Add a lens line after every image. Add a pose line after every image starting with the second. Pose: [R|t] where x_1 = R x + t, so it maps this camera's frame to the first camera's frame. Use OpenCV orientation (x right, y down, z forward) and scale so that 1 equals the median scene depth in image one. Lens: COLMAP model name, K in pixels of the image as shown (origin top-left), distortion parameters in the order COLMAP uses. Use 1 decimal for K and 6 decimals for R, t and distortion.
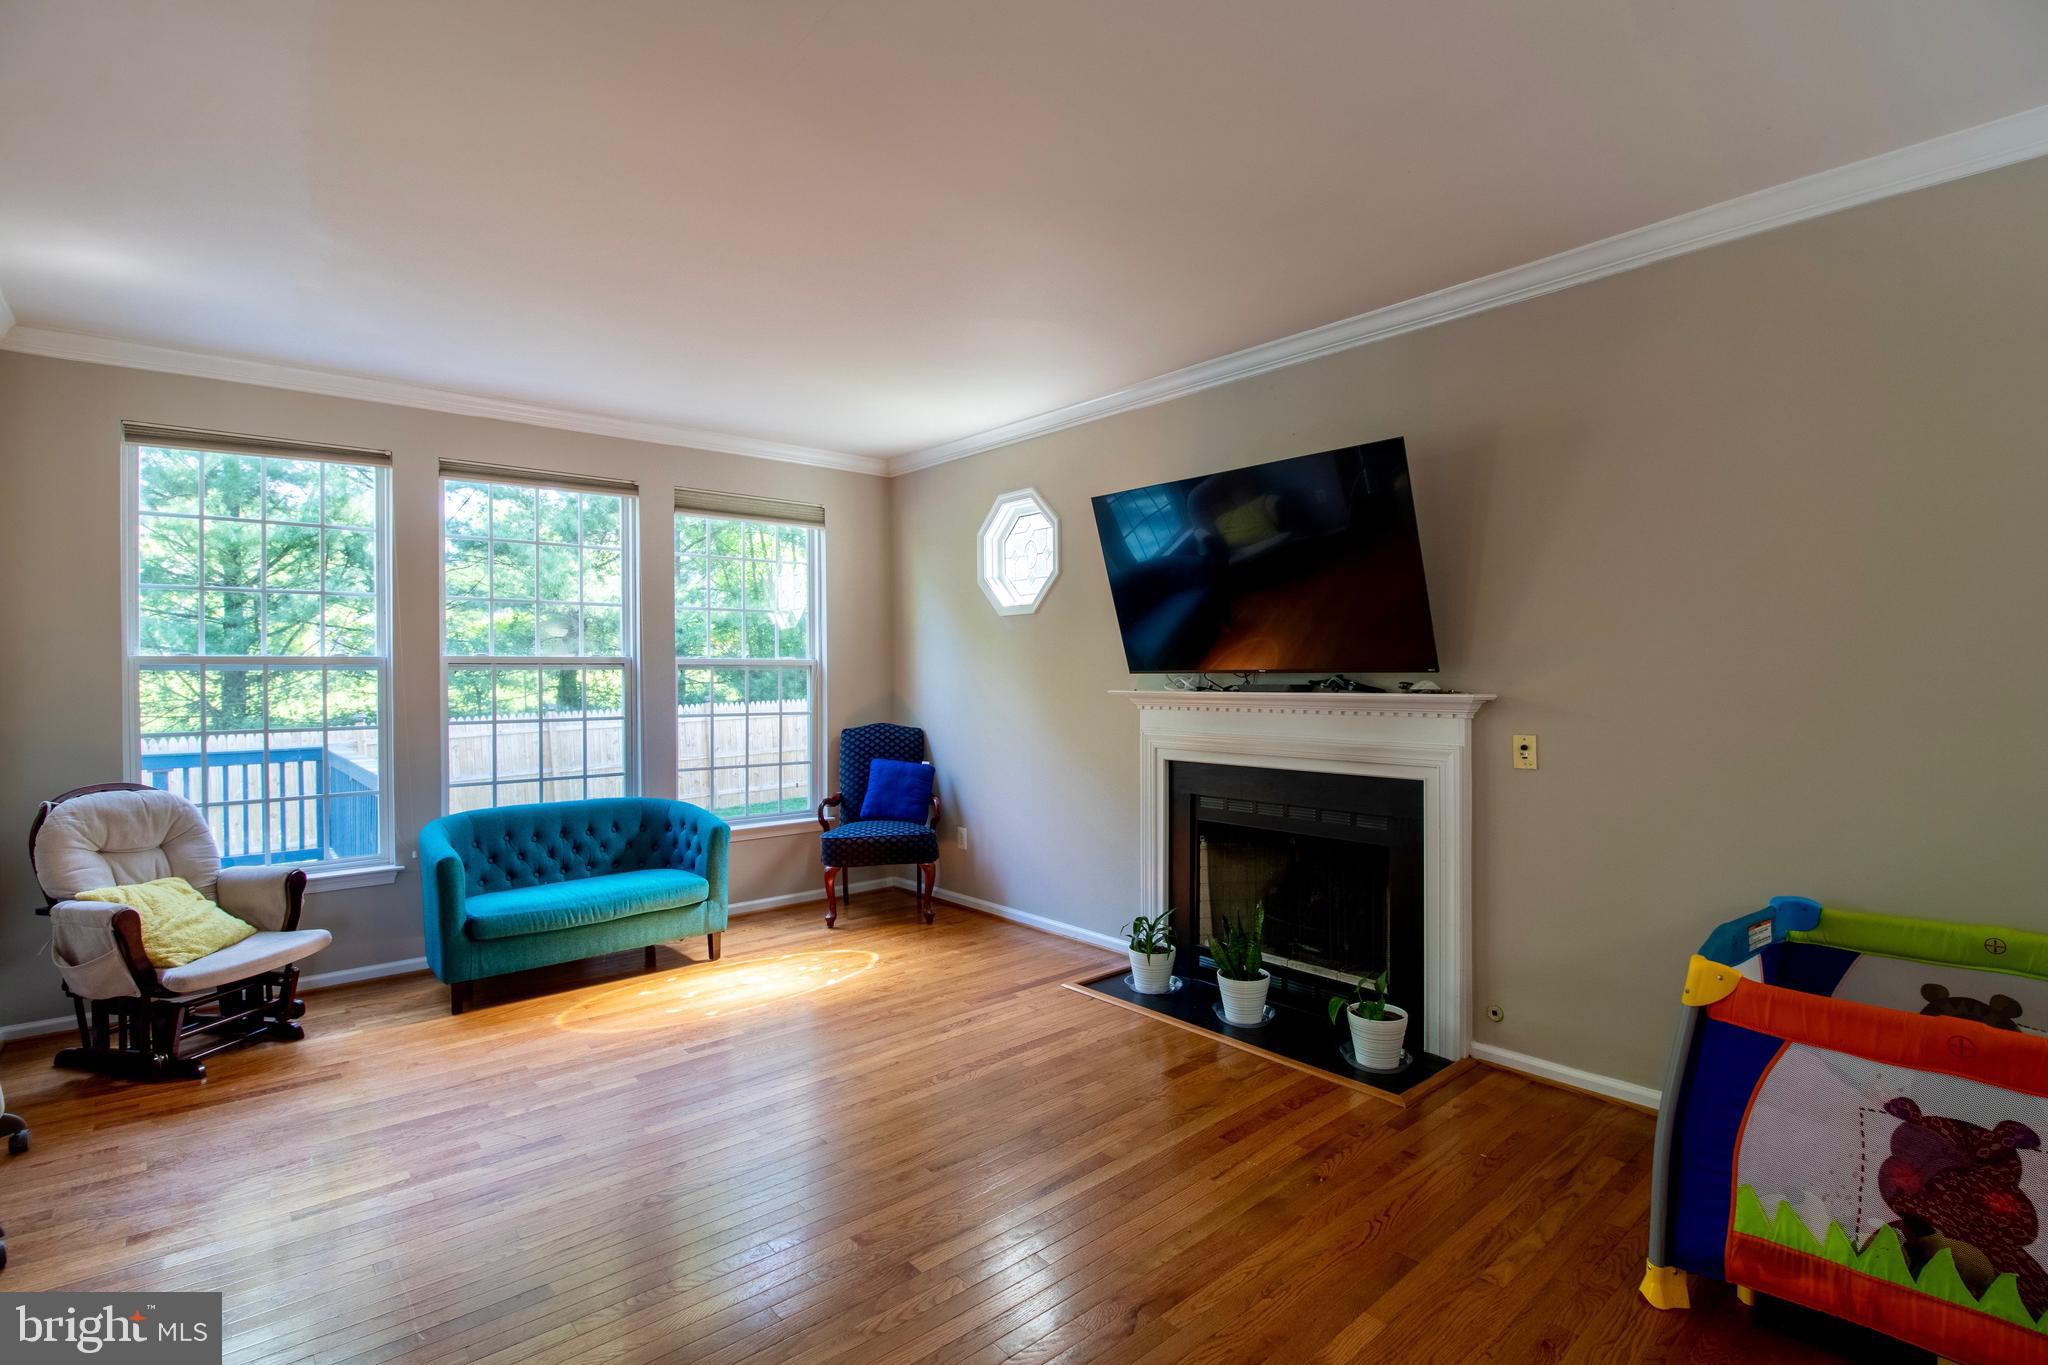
lens RADIAL K [[954.5, 0, 1018.8], [0, 954.5, 677.4], [0, 0, 1]] dist [-0.004623, -0.004222]
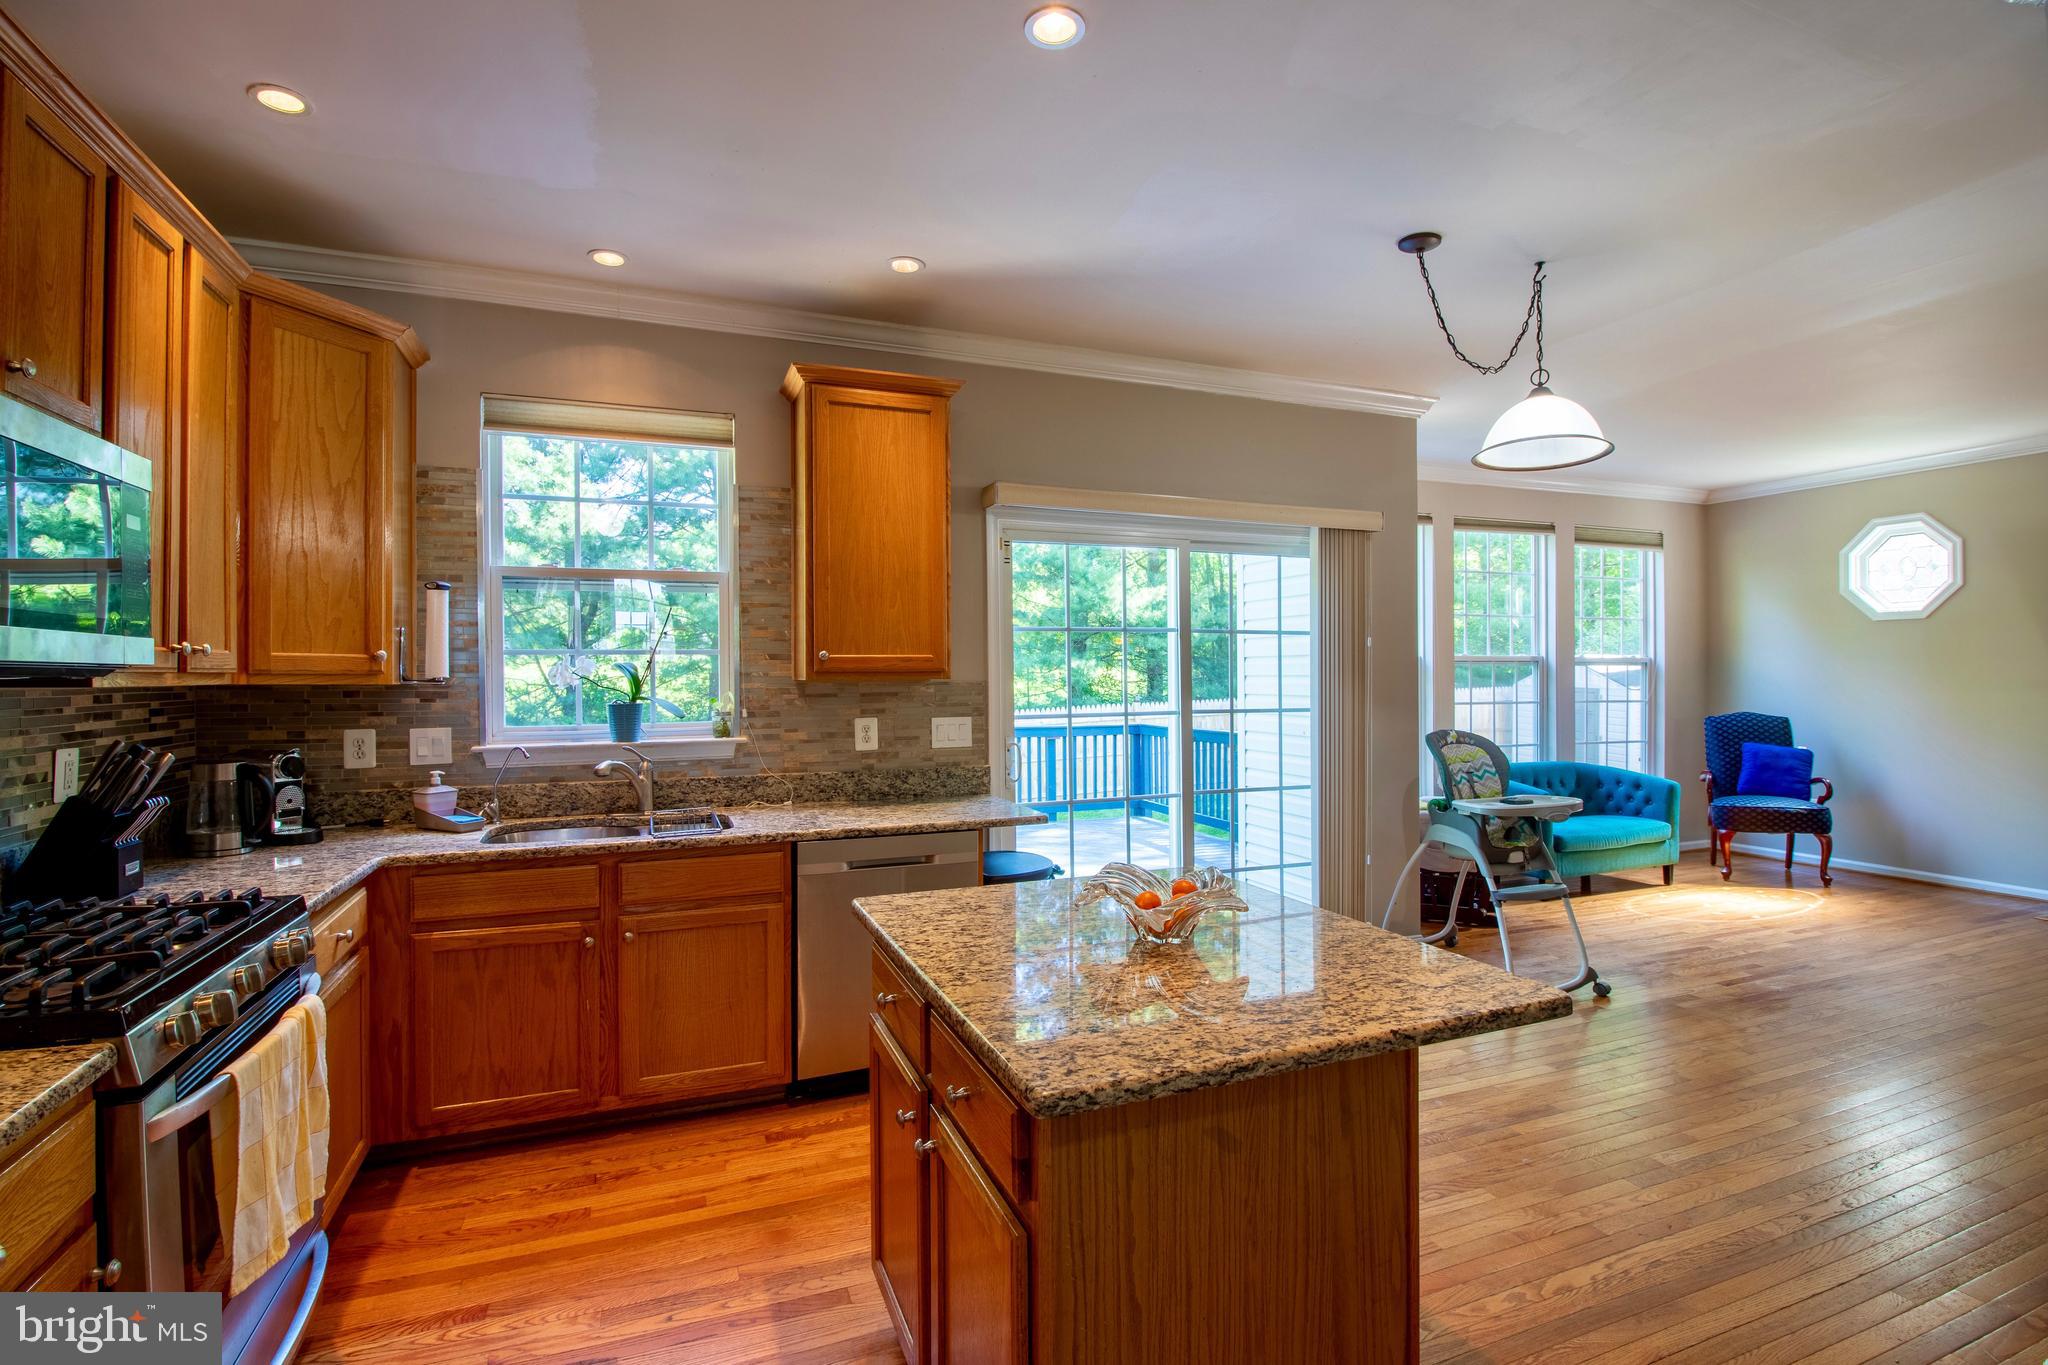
lens RADIAL K [[954.5, 0, 1019.7], [0, 954.5, 677.2], [0, 0, 1]] dist [-0.004623, -0.004222]
pose [[0.944834, 0.001964, -0.327542, -0.731886], [-0.002018, 0.999998, 0.000175, 0.010159], [0.327542, 0.000496, 0.944837, -0.534836]]
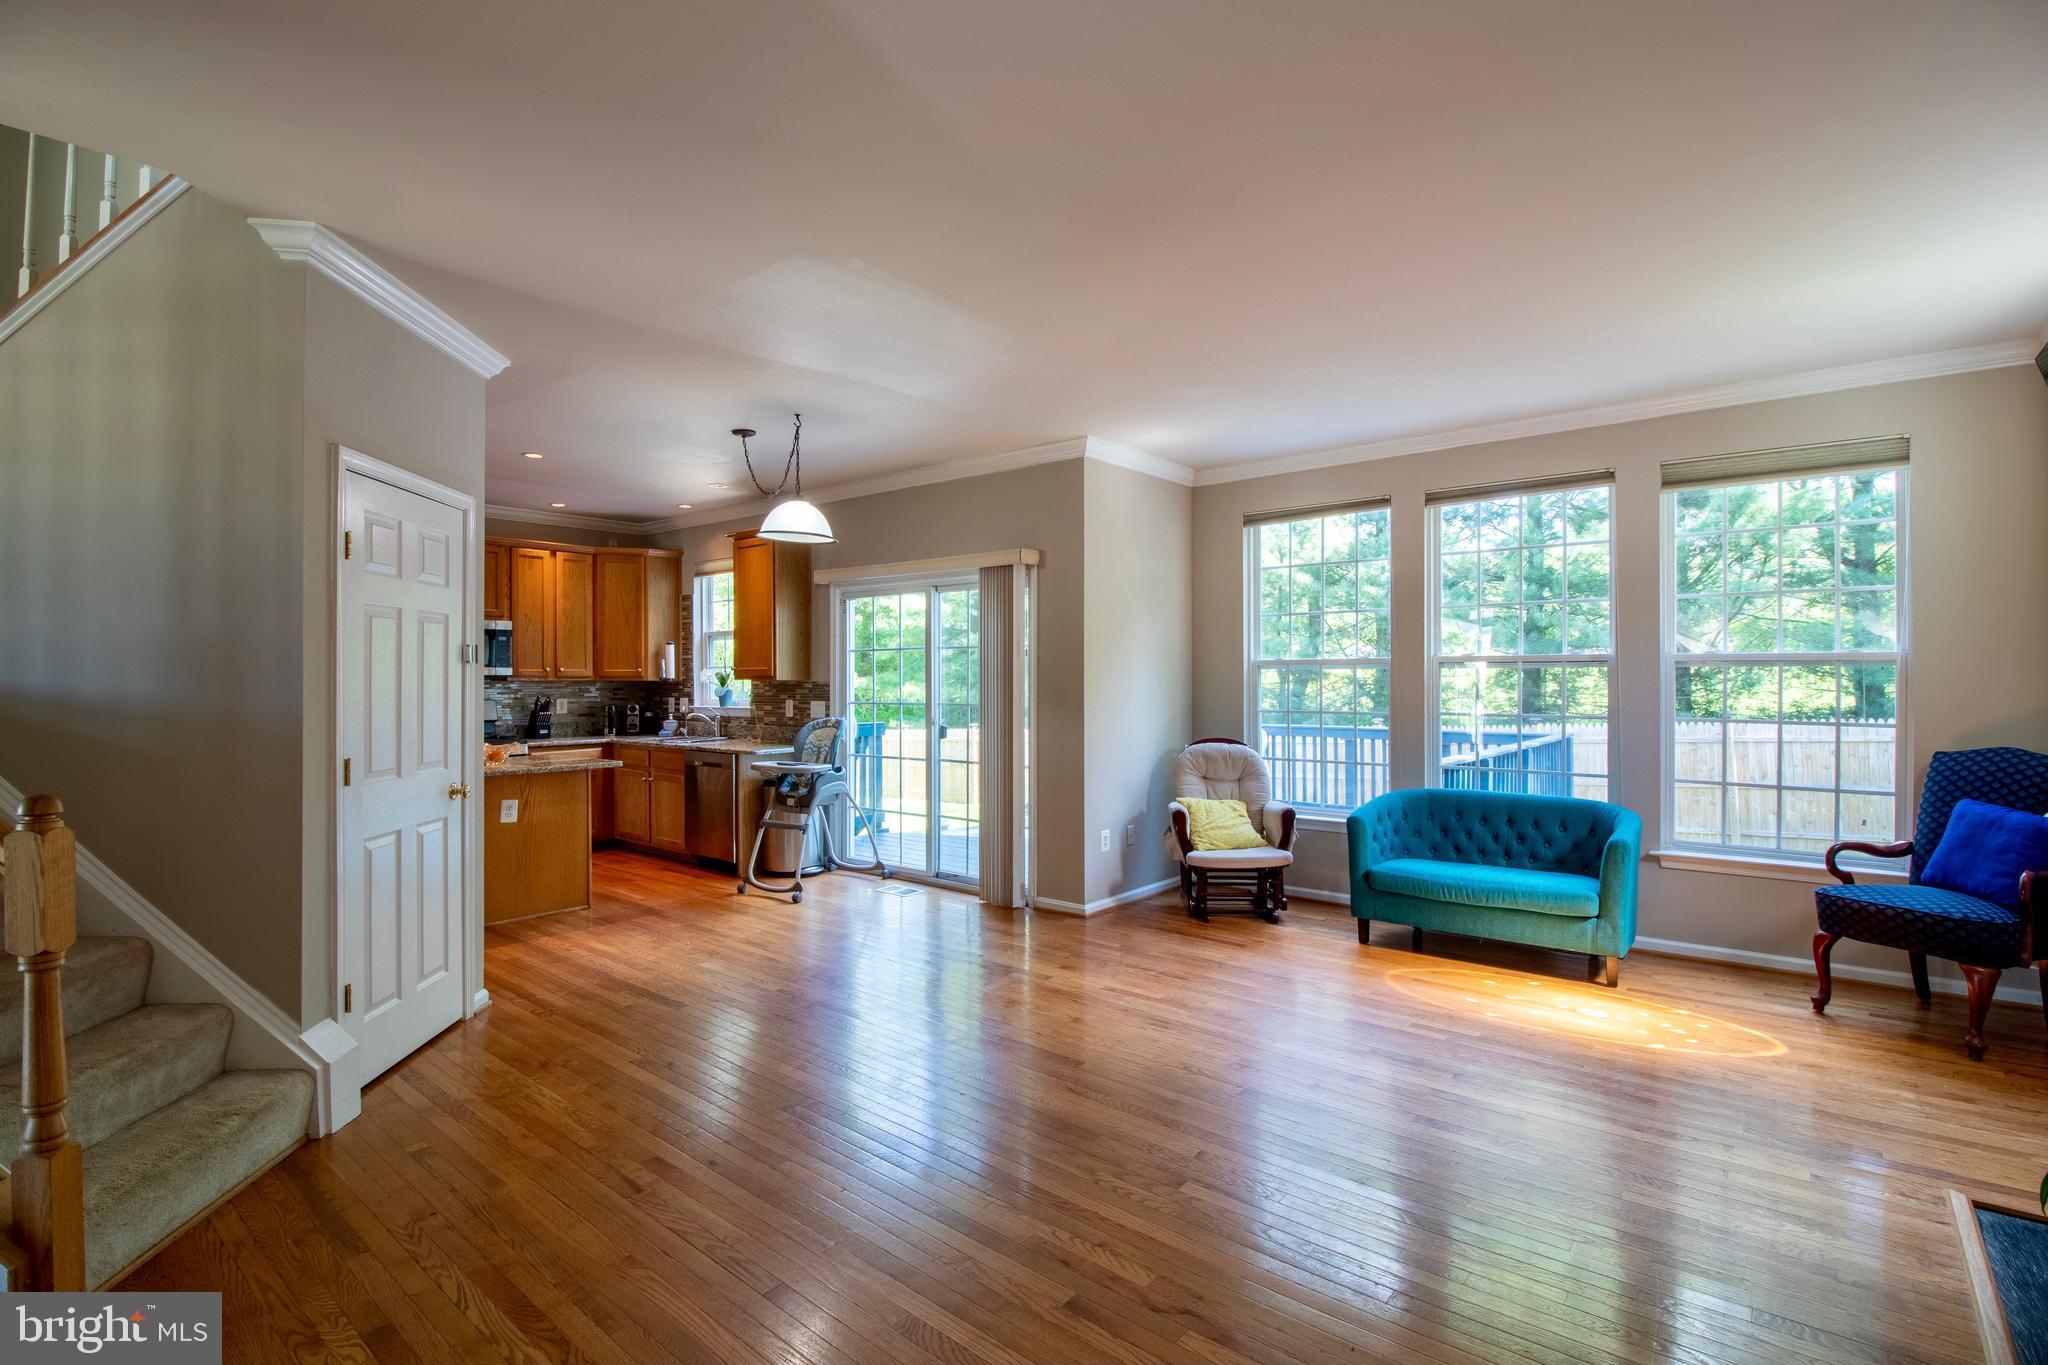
lens RADIAL K [[954.5, 0, 1026.7], [0, 954.5, 674.4], [0, 0, 1]] dist [-0.004623, -0.004222]
pose [[0.171583, 0.003514, -0.985163, 0.473261], [-0.002573, 0.999992, 0.003119, -0.002475], [0.985166, 0.001999, 0.171591, 0.292685]]
